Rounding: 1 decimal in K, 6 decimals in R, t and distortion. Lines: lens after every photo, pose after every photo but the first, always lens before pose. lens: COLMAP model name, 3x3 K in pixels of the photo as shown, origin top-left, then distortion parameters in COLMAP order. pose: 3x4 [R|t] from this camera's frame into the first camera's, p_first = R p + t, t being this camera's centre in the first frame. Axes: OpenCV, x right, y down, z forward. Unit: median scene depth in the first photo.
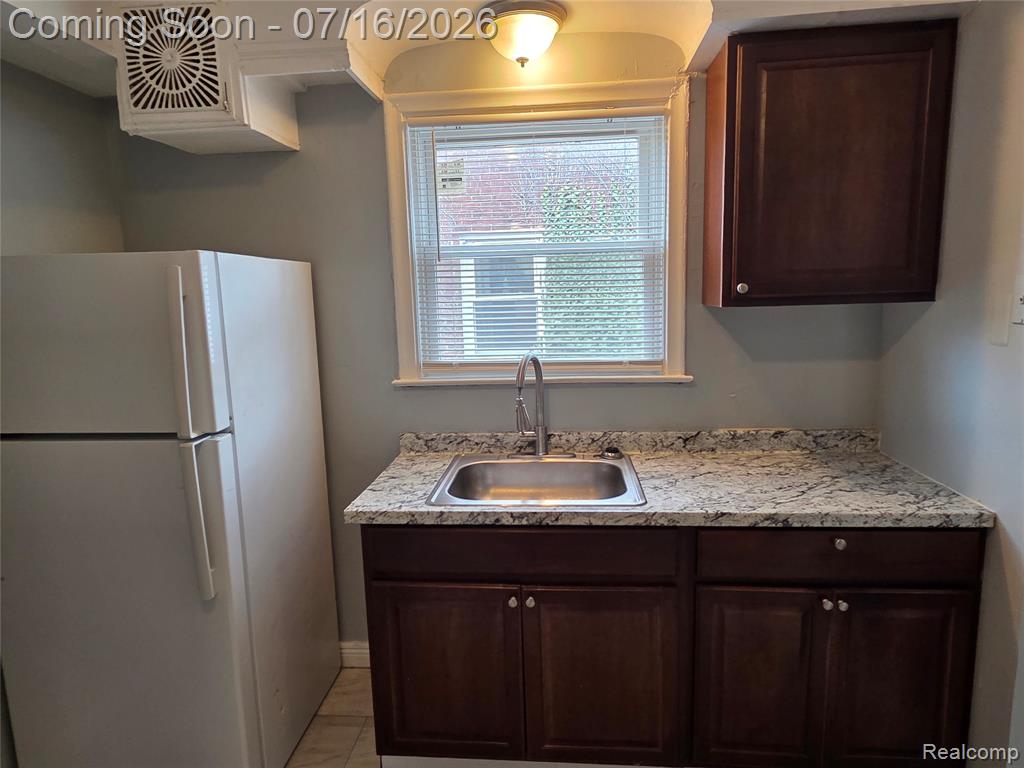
lens RADIAL K [[615.6, 0, 509.7], [0, 615.6, 386.4], [0, 0, 1]] dist [0.004814, -0.001267]
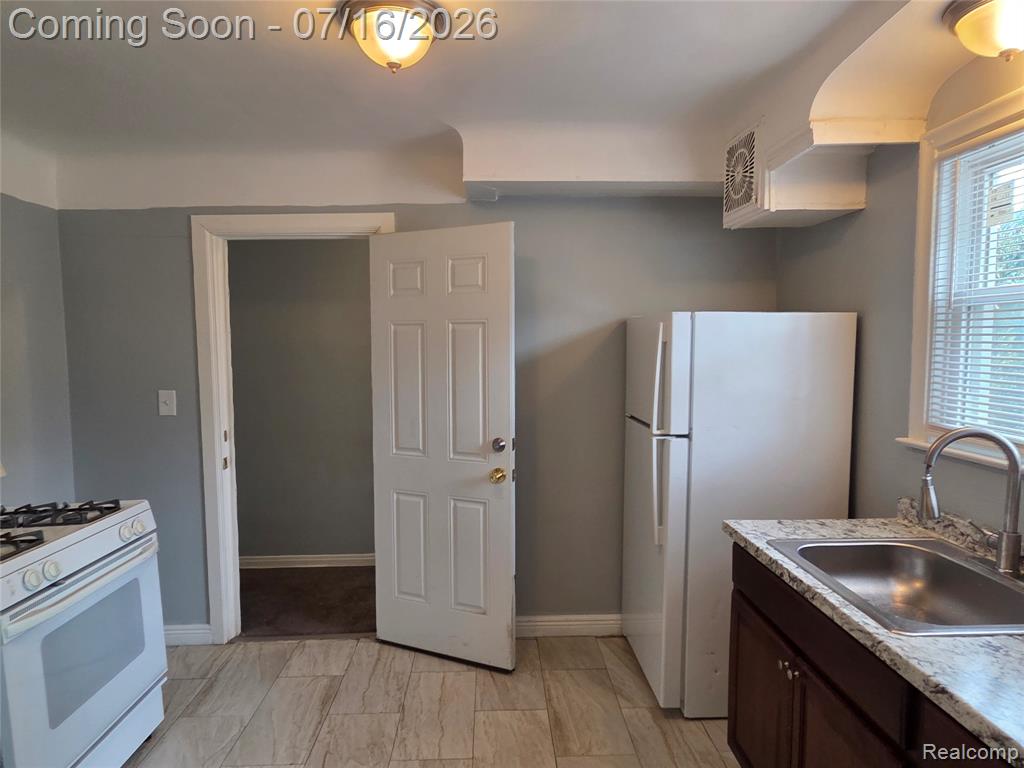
lens RADIAL K [[628.3, 0, 507.1], [0, 628.3, 382.6], [0, 0, 1]] dist [0.001494, 0.002247]
pose [[0.115261, 0.092807, -0.988990, 0.815811], [-0.155170, 0.985085, 0.074357, -0.084375], [0.981141, 0.144892, 0.127943, 0.354630]]
